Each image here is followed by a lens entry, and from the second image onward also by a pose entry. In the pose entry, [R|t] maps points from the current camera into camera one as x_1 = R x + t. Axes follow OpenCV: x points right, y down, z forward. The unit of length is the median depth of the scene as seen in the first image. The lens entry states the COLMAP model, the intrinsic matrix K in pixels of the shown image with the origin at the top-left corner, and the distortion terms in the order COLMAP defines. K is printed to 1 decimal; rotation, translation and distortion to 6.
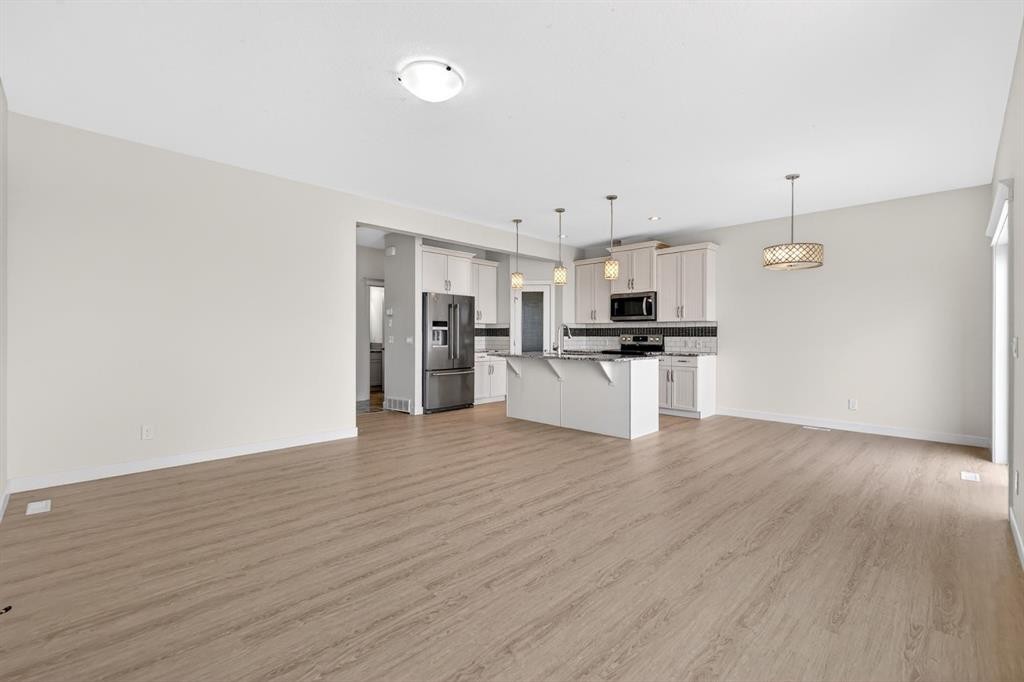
lens RADIAL K [[448.7, 0, 507.8], [0, 448.7, 337.7], [0, 0, 1]] dist [0.003914, 0.000192]
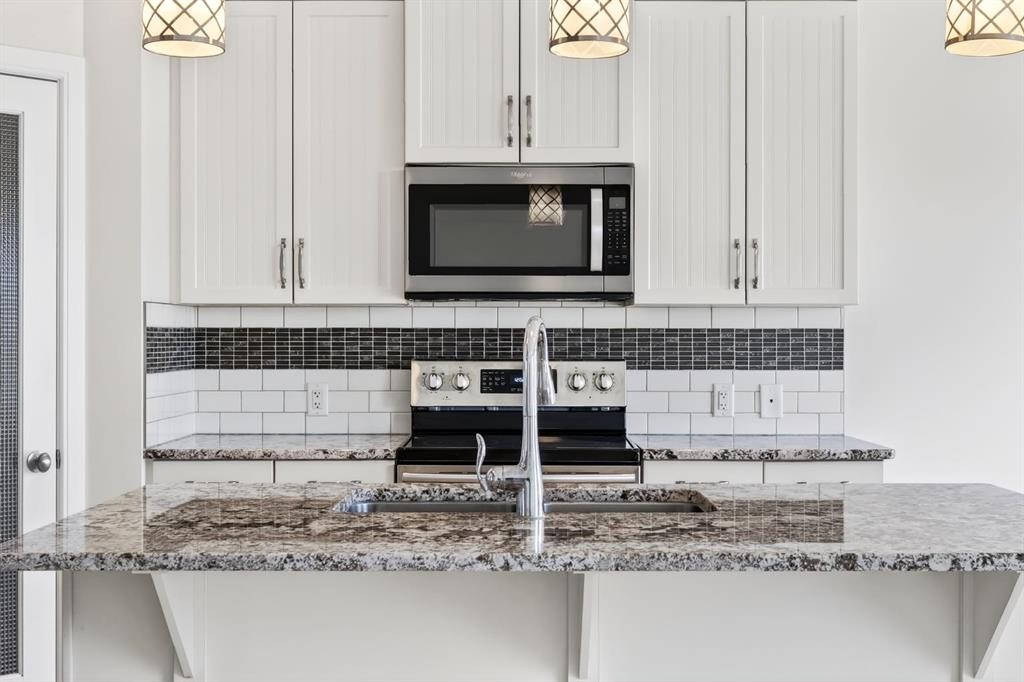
lens RADIAL K [[1373.3, 0, 515.6], [0, 1373.3, 341.9], [0, 0, 1]] dist [0.007641, 0.000000]
pose [[0.696642, -0.004074, 0.717407, -0.182615], [0.003795, 0.999991, 0.001993, -0.017963], [-0.717409, 0.001335, 0.696651, 0.550828]]
